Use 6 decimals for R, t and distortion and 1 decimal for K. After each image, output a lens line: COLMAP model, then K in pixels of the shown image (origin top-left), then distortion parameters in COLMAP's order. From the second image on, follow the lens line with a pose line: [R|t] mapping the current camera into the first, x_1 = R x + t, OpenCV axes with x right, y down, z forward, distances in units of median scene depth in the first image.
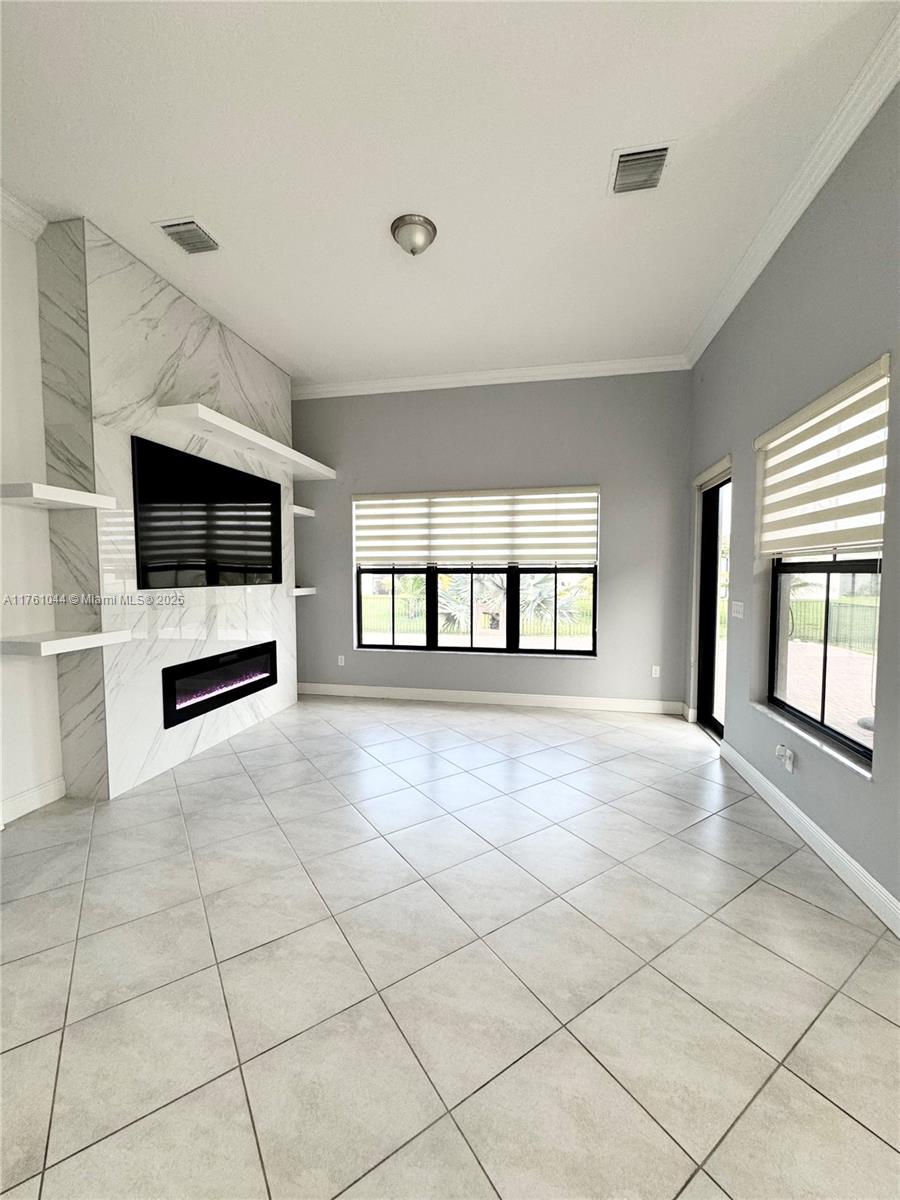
lens RADIAL K [[480.0, 0, 450.0], [0, 480.0, 600.0], [0, 0, 1]] dist [0.000157, -0.000007]
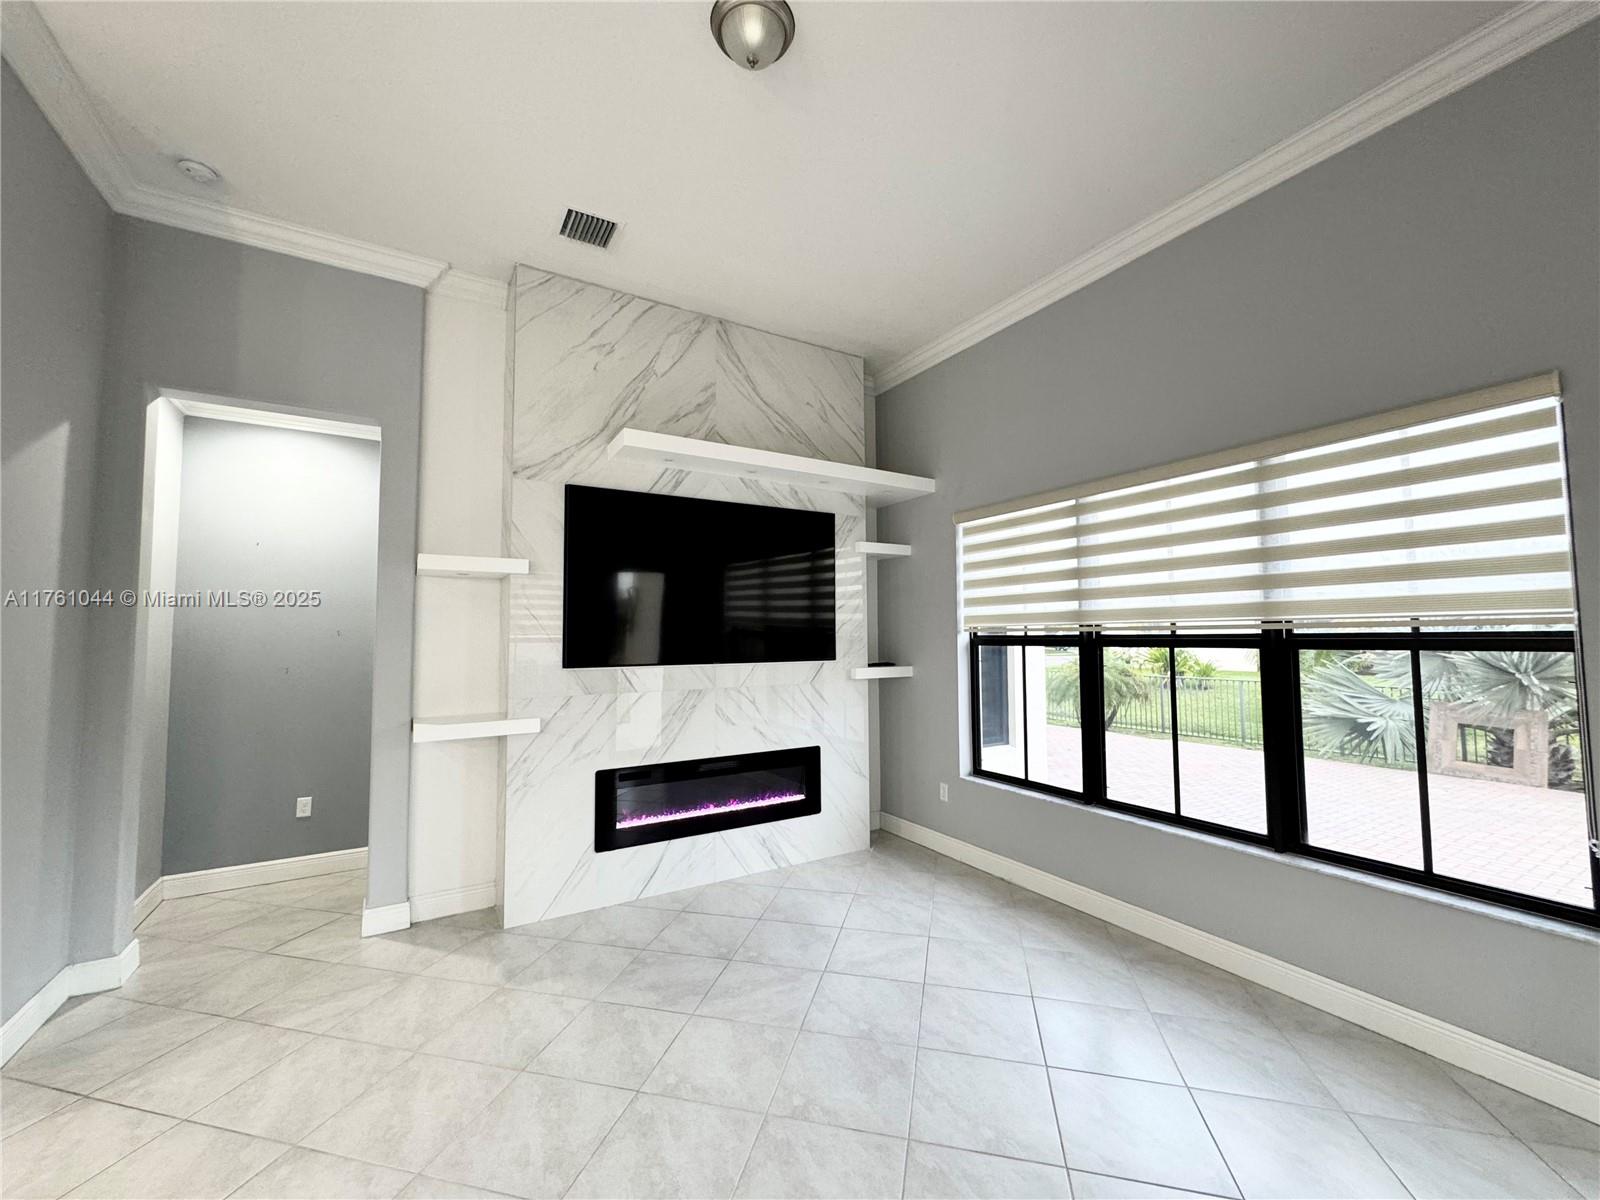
lens RADIAL K [[640.0, 0, 802.8], [0, 640.0, 597.3], [0, 0, 1]] dist [0.000157, -0.000007]
pose [[0.674271, -0.047769, -0.736938, 0.334146], [-0.035974, 0.994596, -0.097385, -0.039456], [0.737608, 0.092174, 0.668909, 0.441042]]
